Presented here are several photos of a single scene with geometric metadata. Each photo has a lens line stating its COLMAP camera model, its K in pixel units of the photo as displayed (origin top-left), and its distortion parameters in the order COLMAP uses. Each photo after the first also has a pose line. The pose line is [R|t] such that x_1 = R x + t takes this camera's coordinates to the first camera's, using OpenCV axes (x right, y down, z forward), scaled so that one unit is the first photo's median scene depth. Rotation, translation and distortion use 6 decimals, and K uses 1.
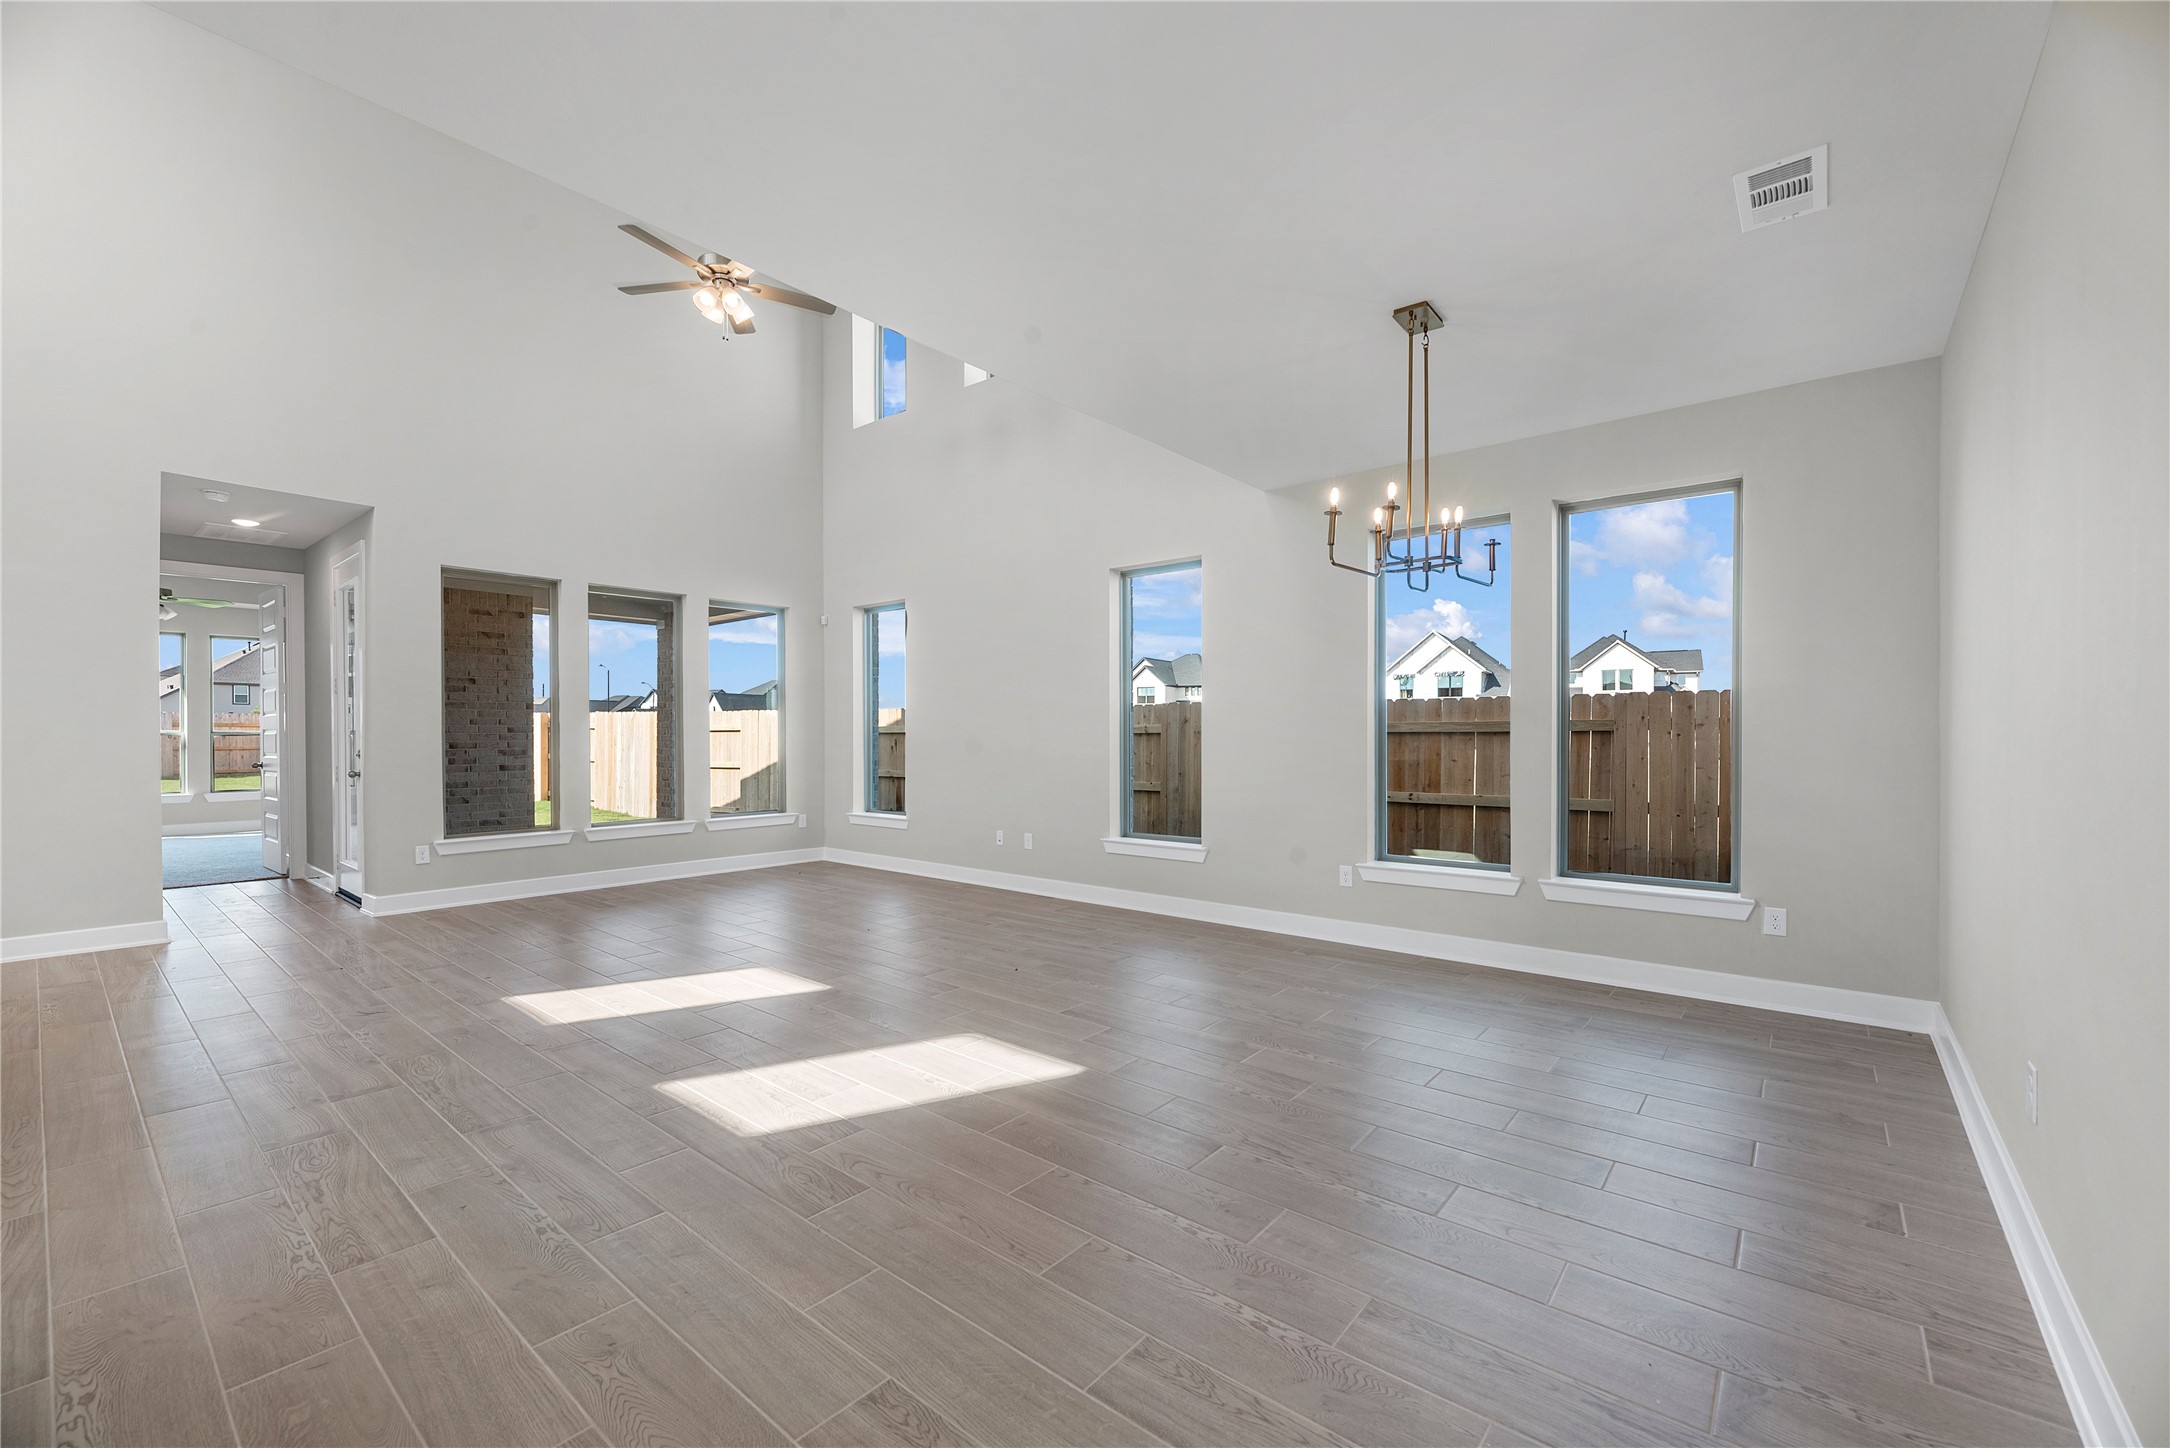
lens RADIAL K [[897.3, 0, 1071.5], [0, 897.3, 733.2], [0, 0, 1]] dist [-0.002080, 0.000240]
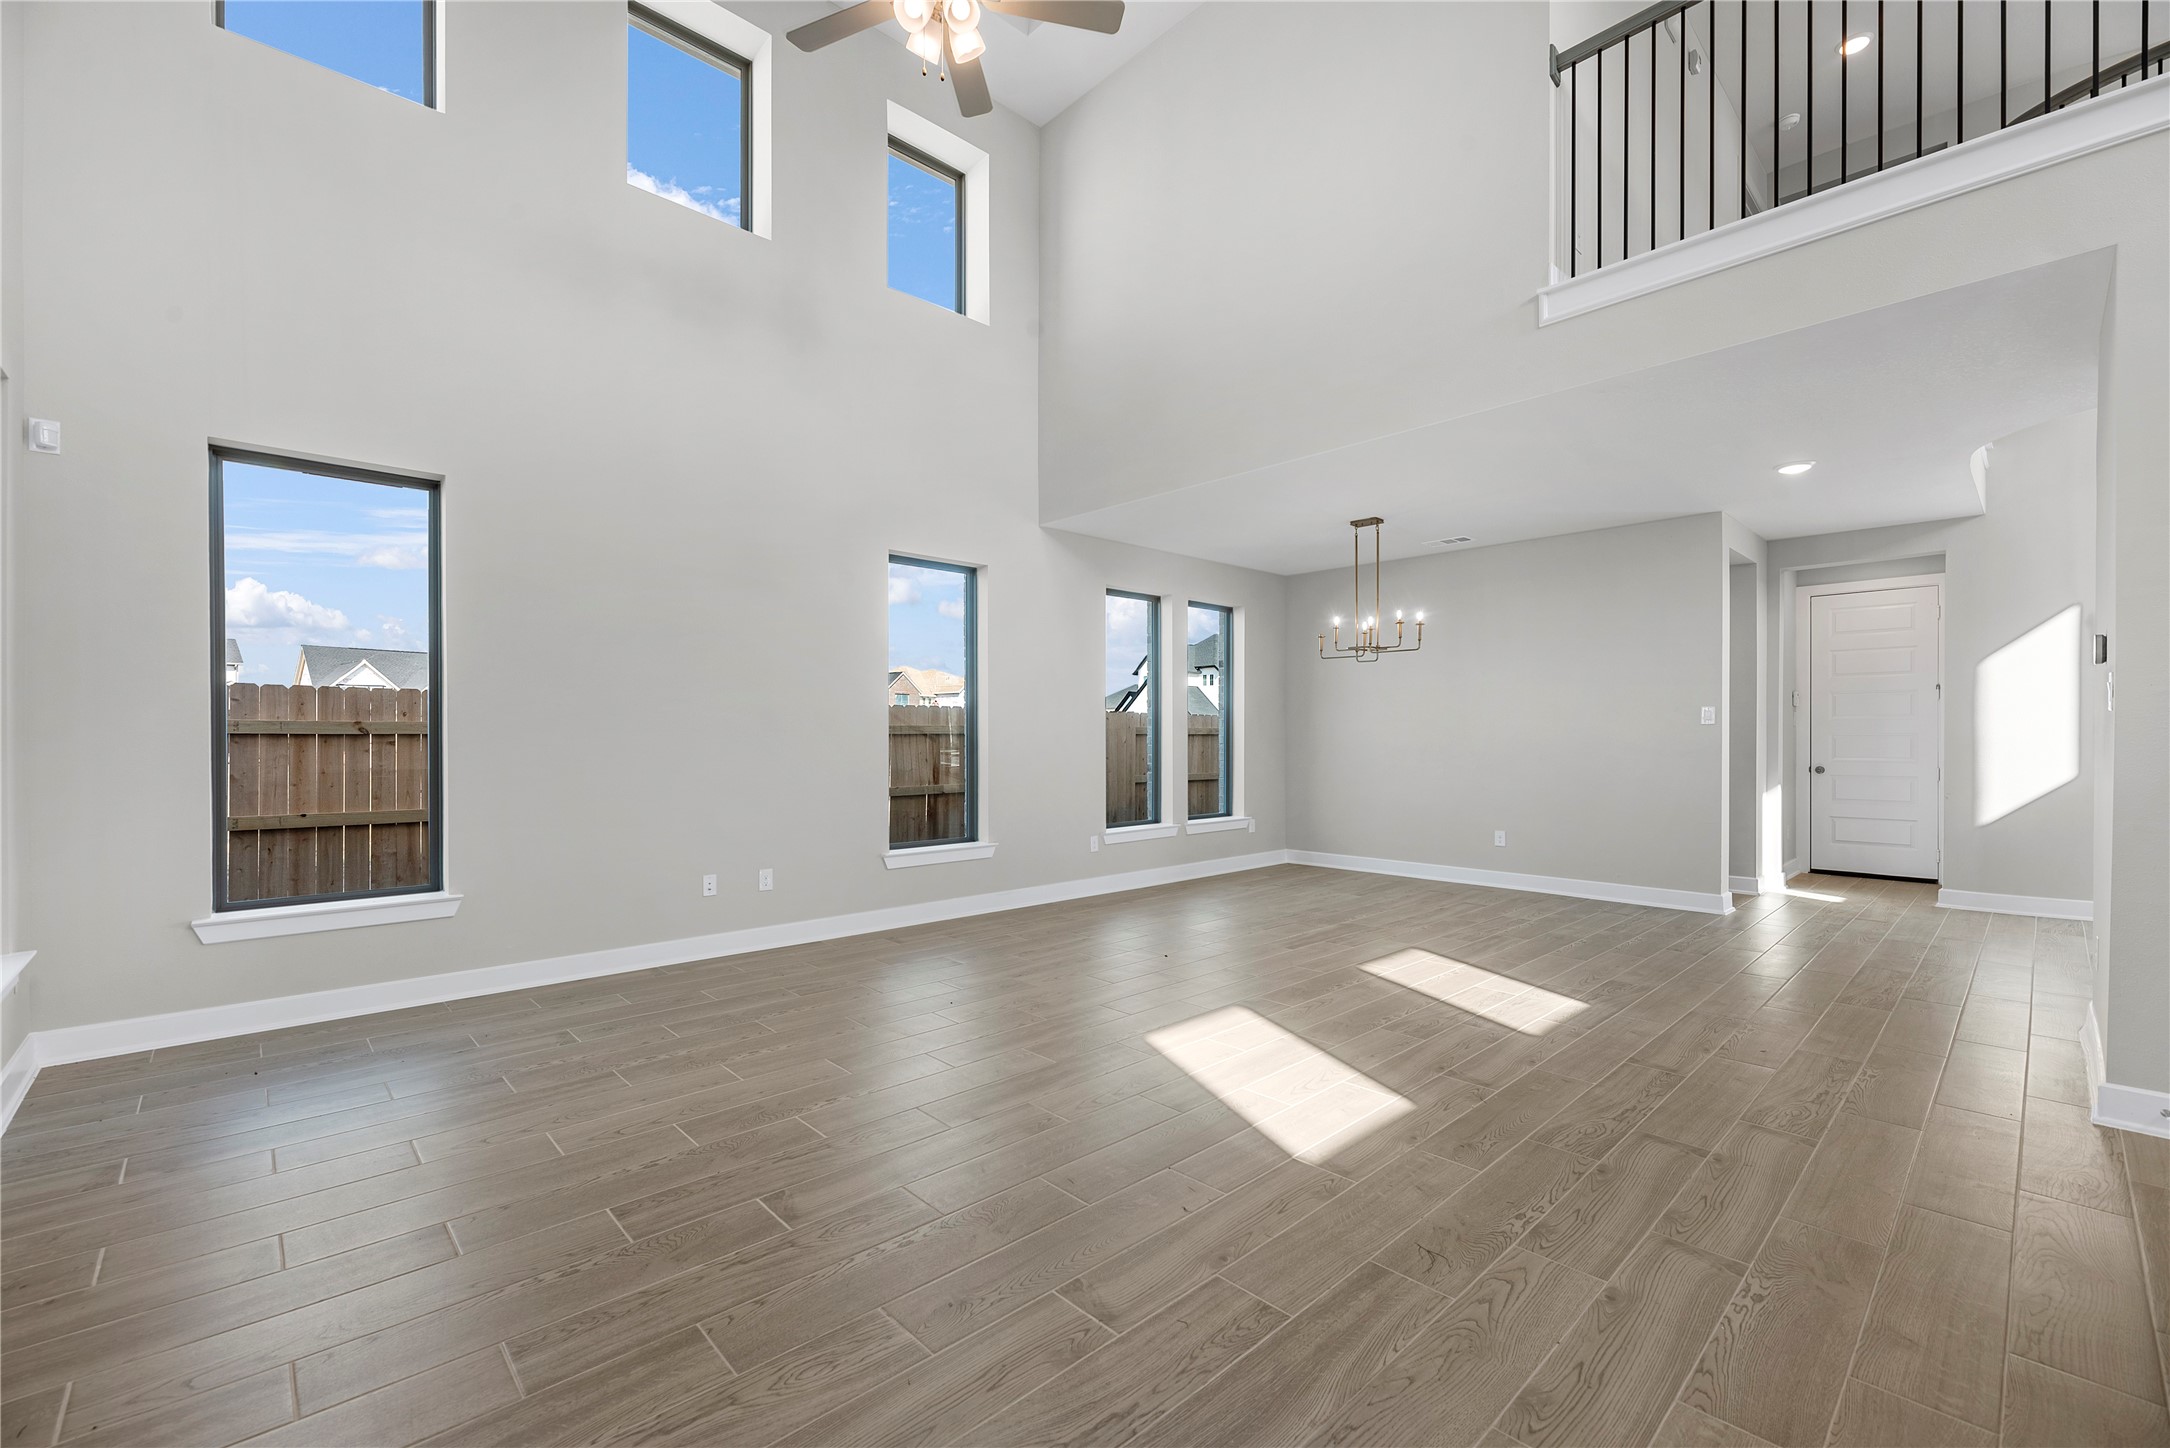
lens RADIAL K [[897.3, 0, 1103.0], [0, 897.3, 738.8], [0, 0, 1]] dist [-0.002080, 0.000240]
pose [[0.100500, -0.002151, 0.994935, -0.993661], [-0.001796, 0.999996, 0.002344, 0.001213], [-0.994935, -0.002023, 0.100496, 0.848632]]
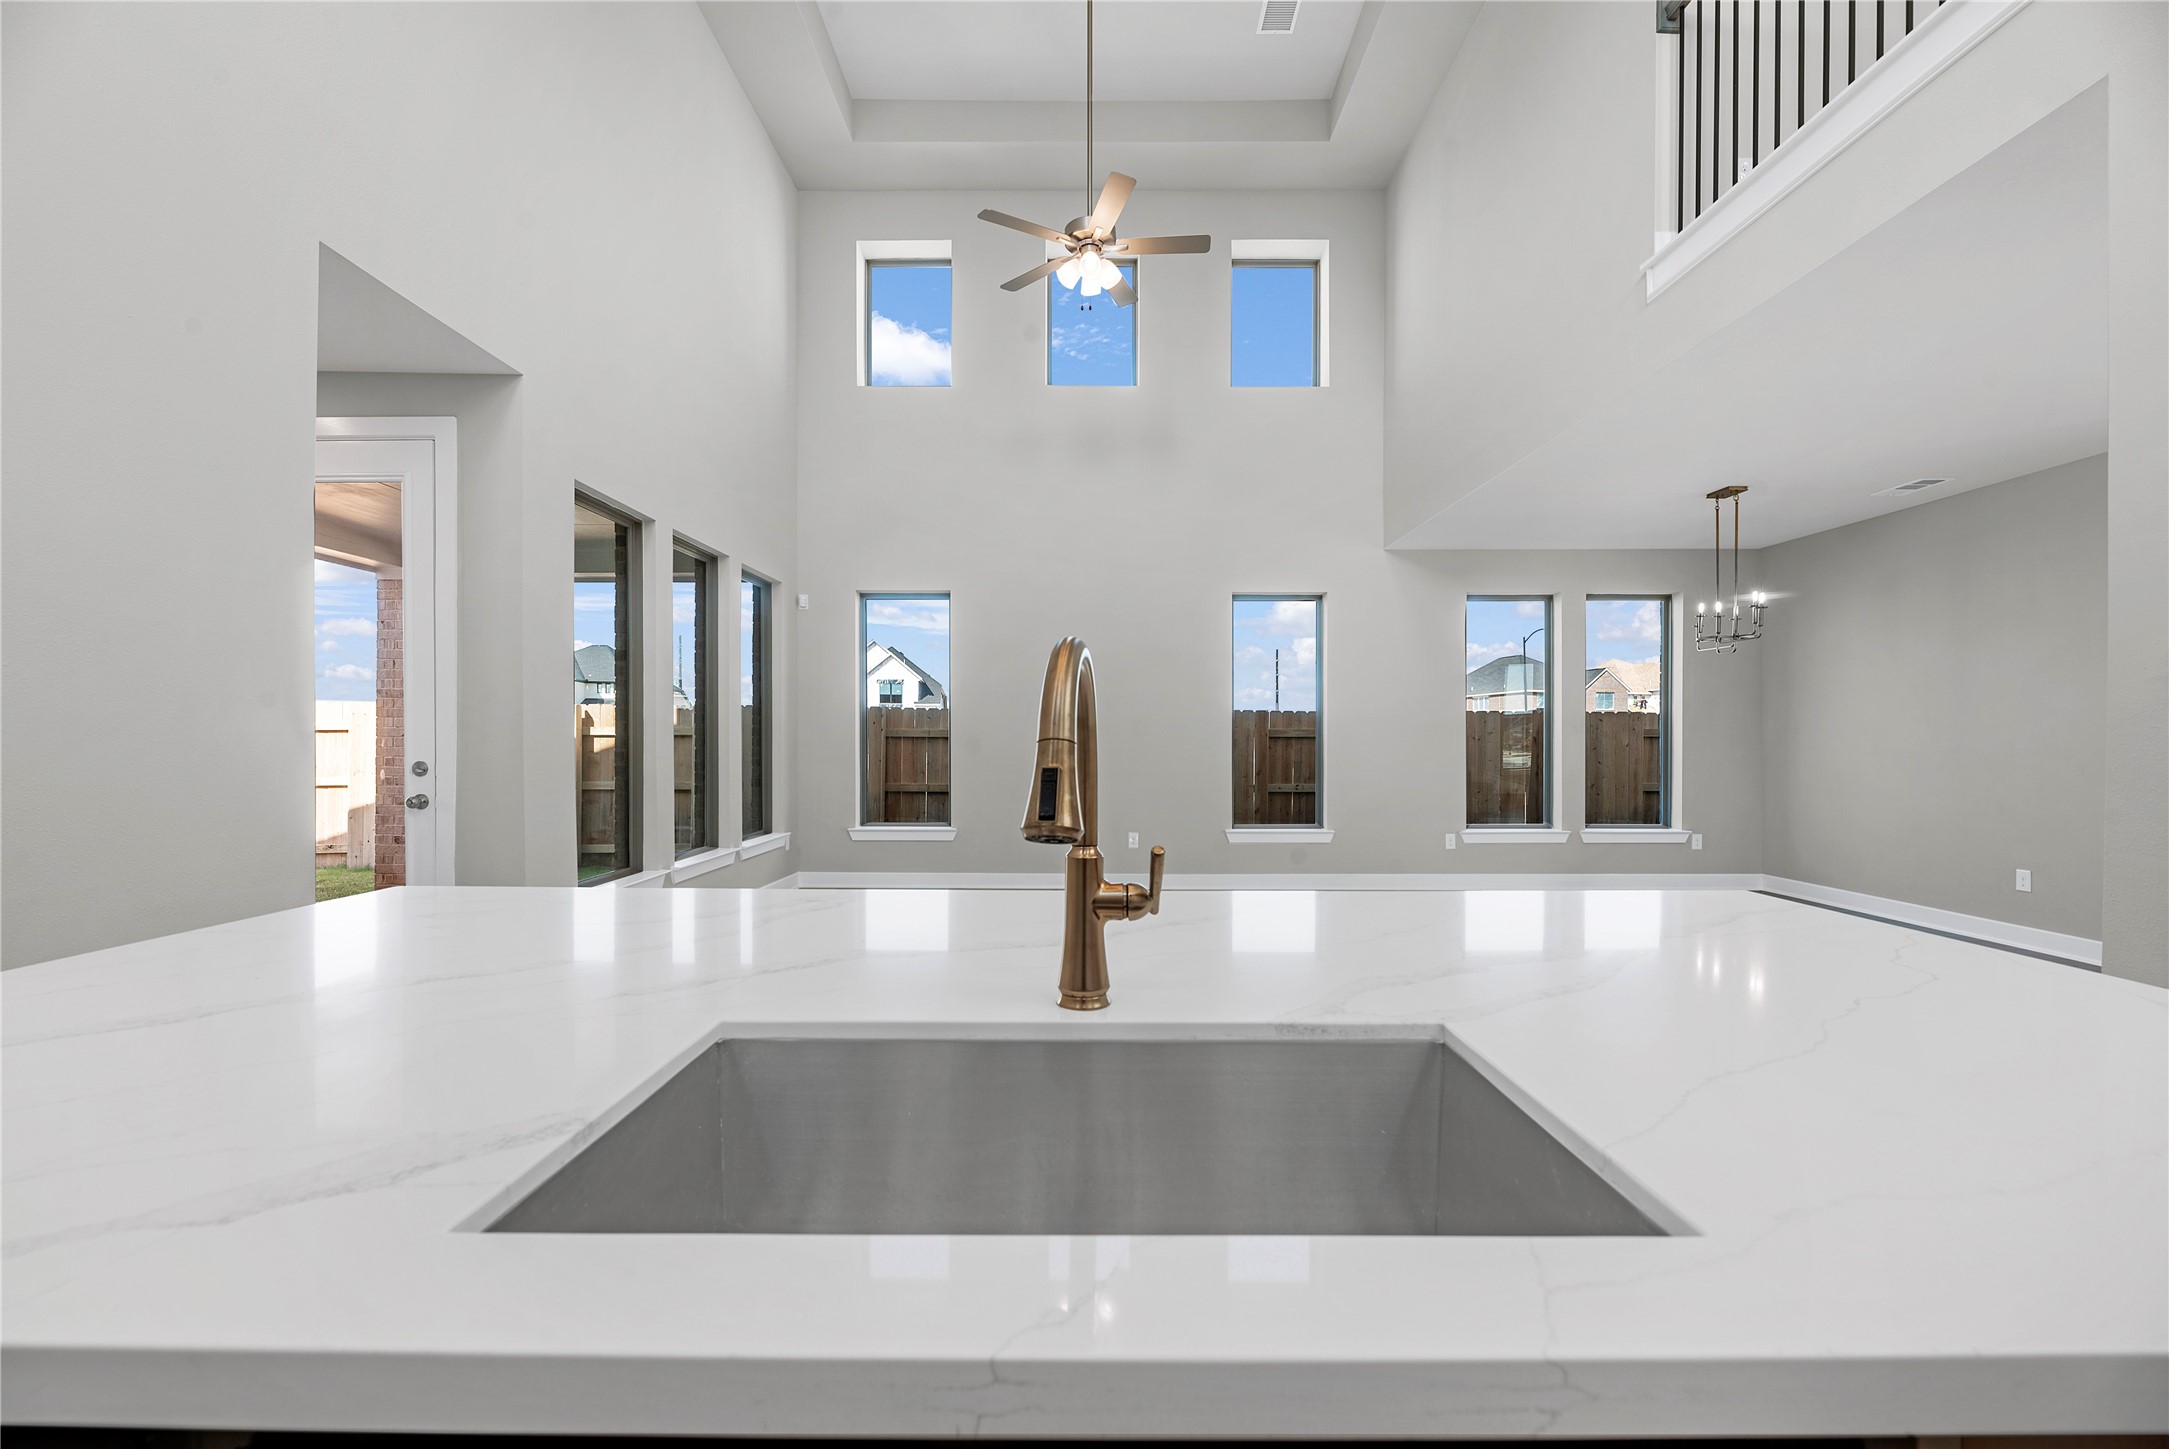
lens RADIAL K [[896.9, 0, 1094.0], [0, 896.9, 735.6], [0, 0, 1]] dist [-0.002080, 0.000240]
pose [[0.763551, 0.004367, 0.645733, -0.996409], [-0.003191, 0.999990, -0.002989, 0.001643], [-0.645740, 0.000222, 0.763558, 0.295545]]
